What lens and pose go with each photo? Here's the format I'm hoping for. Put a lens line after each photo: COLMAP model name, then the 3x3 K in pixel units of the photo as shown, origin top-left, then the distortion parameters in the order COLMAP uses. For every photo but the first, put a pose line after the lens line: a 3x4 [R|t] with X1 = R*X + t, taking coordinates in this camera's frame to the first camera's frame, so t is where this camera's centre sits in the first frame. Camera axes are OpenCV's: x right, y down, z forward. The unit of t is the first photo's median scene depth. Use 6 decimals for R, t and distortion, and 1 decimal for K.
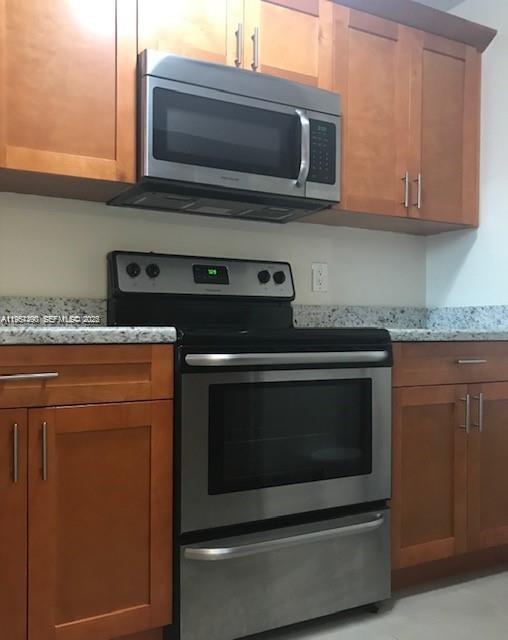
lens RADIAL K [[612.2, 0, 253.8], [0, 612.2, 344.0], [0, 0, 1]] dist [-0.007694, 0.007332]
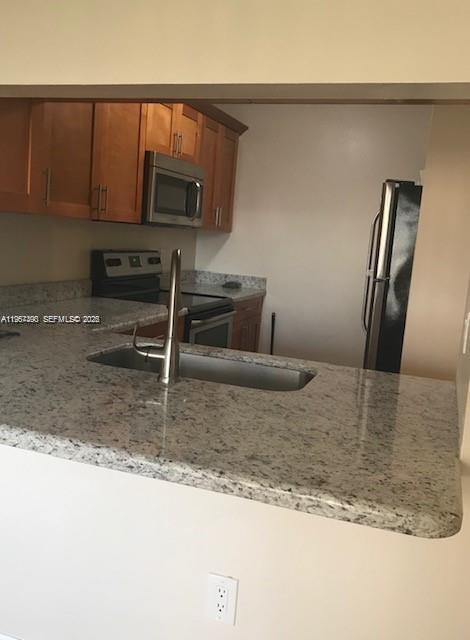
lens RADIAL K [[603.0, 0, 235.0], [0, 603.0, 320.0], [0, 0, 1]] dist [-0.001534, -0.000490]
pose [[0.743362, -0.039181, 0.667741, -1.286358], [-0.065280, 0.989268, 0.130719, -0.246874], [-0.665696, -0.140762, 0.732826, -0.583657]]
